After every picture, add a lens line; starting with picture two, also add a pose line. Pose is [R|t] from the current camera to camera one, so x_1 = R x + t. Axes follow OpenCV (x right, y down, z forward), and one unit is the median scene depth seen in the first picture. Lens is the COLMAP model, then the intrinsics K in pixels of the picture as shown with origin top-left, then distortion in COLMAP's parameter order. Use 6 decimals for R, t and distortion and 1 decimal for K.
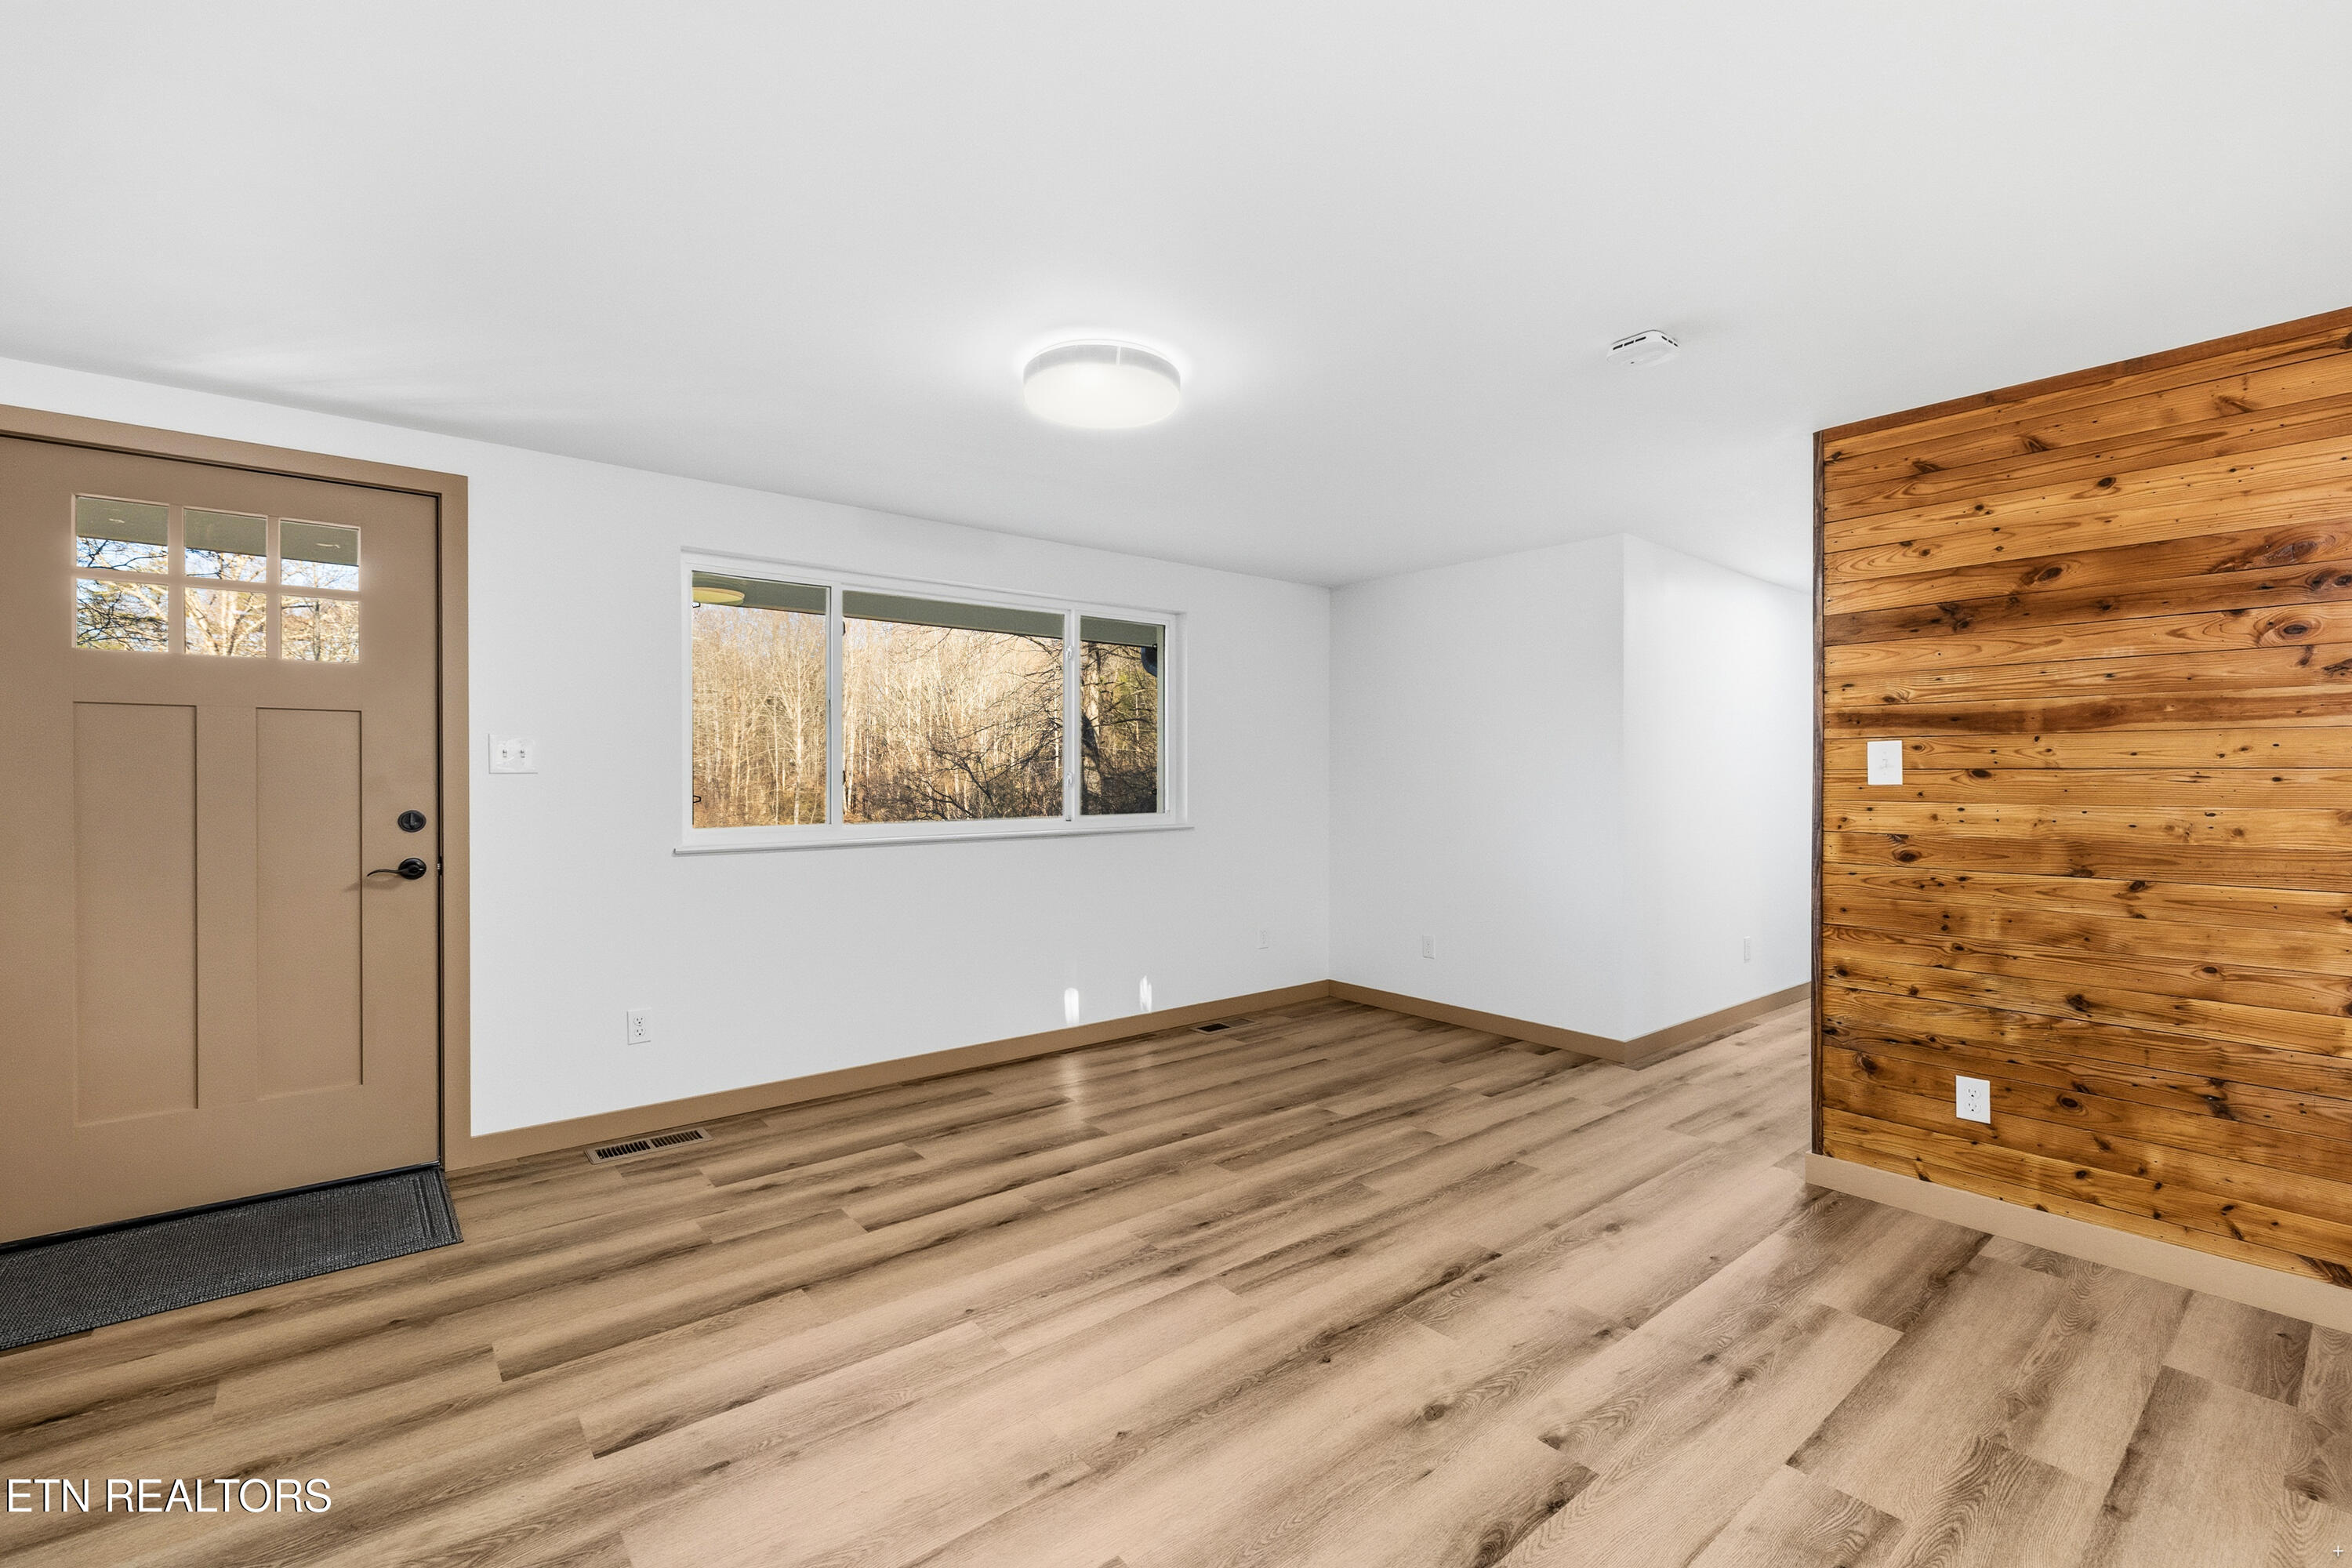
lens RADIAL K [[994.1, 0, 1169.7], [0, 994.1, 780.4], [0, 0, 1]] dist [-0.000065, 0.000014]
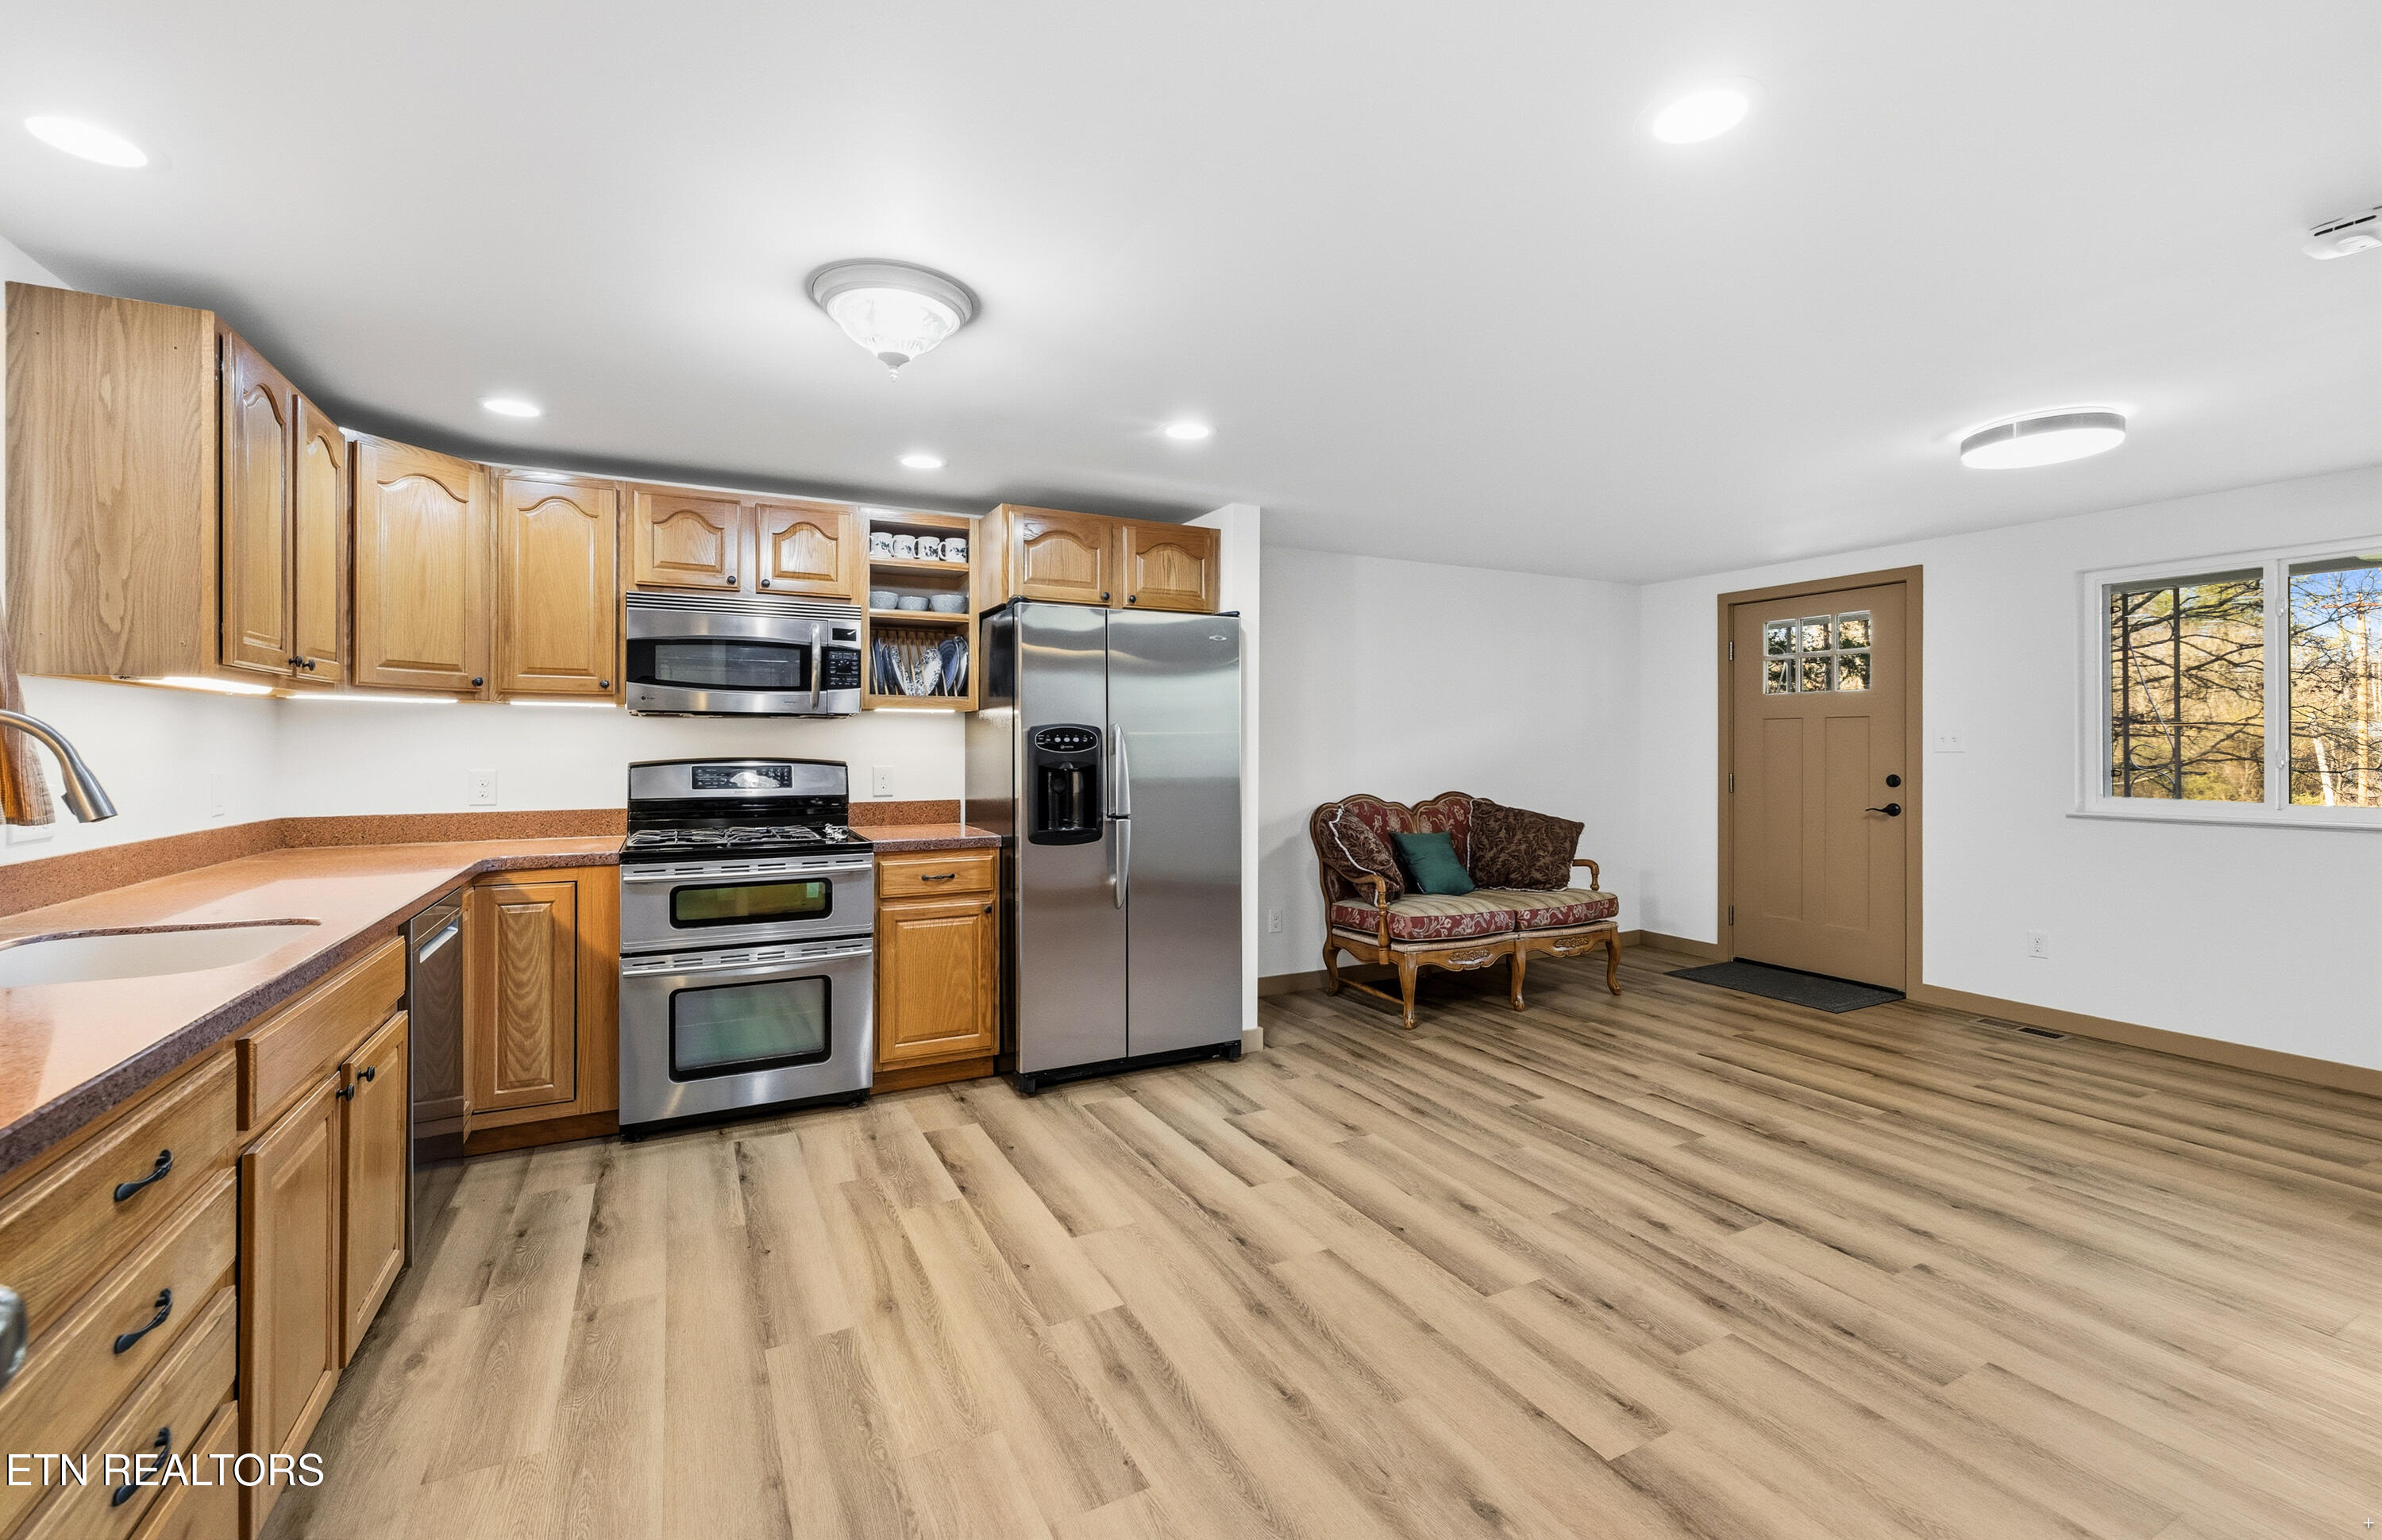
lens RADIAL K [[1011.4, 0, 1192.9], [0, 1011.4, 752.3], [0, 0, 1]] dist [-0.000107, -0.000009]
pose [[-0.199842, 0.004646, -0.979817, 1.366702], [-0.005085, 0.999970, 0.005779, -0.013185], [0.979815, 0.006137, -0.199812, 0.231655]]
